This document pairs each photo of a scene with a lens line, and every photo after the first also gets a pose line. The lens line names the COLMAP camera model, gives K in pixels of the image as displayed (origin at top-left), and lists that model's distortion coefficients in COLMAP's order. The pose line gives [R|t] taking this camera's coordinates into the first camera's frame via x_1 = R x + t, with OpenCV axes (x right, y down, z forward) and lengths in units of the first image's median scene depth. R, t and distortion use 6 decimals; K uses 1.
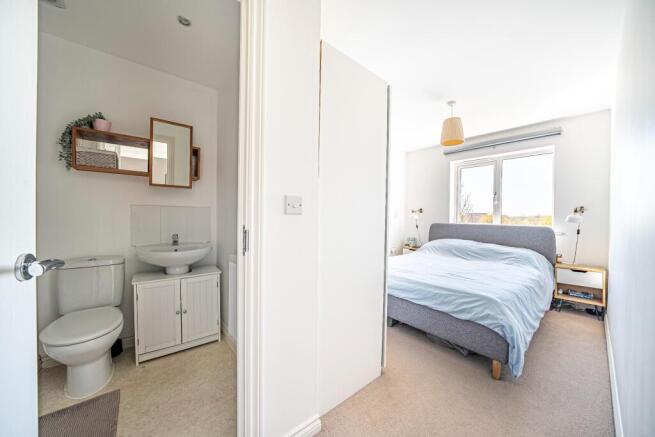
lens RADIAL K [[227.1, 0, 325.3], [0, 227.1, 217.8], [0, 0, 1]] dist [-0.018417, -0.000155]
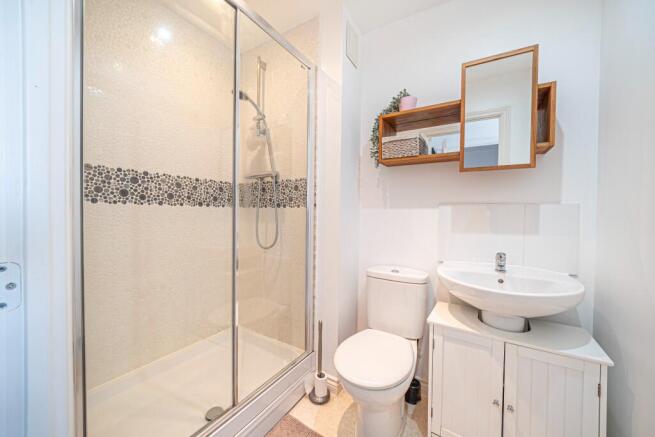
lens RADIAL K [[243.8, 0, 325.5], [0, 243.8, 220.5], [0, 0, 1]] dist [-0.019288, 0.000106]
pose [[0.303846, 0.010508, -0.952663, -0.242513], [-0.021275, 0.999765, 0.004242, -0.000702], [0.952484, 0.018979, 0.303998, 0.427332]]
